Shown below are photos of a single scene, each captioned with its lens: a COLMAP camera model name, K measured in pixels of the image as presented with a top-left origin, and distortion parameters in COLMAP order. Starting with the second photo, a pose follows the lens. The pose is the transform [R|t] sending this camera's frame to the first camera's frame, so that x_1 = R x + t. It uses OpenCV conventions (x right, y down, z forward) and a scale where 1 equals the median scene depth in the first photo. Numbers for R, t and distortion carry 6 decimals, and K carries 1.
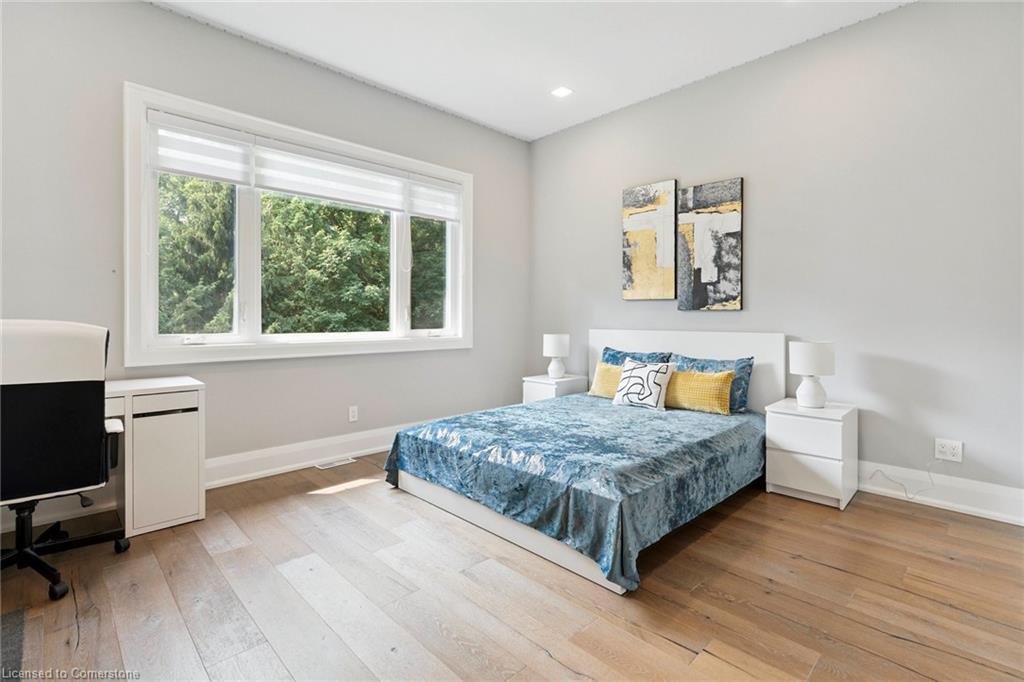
lens RADIAL K [[466.4, 0, 507.5], [0, 466.4, 332.2], [0, 0, 1]] dist [-0.005219, 0.000564]
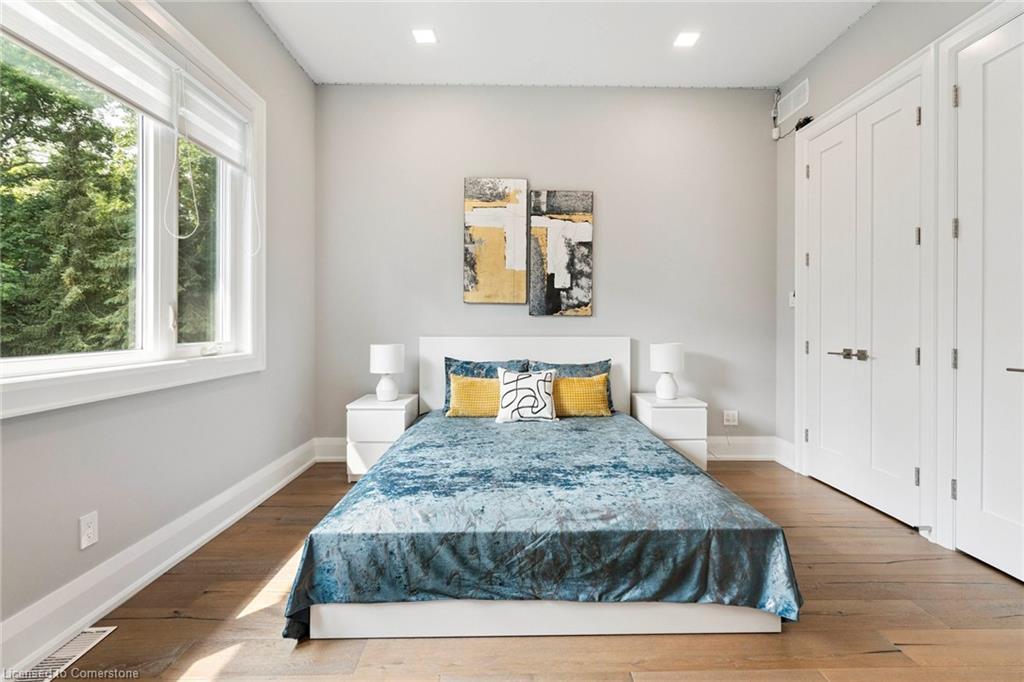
lens RADIAL K [[466.4, 0, 512.3], [0, 466.4, 333.6], [0, 0, 1]] dist [-0.005219, 0.000564]
pose [[0.688970, -0.016270, 0.724608, -0.381246], [0.022387, 0.999749, 0.001162, -0.011687], [-0.724444, 0.015421, 0.689161, 0.380007]]
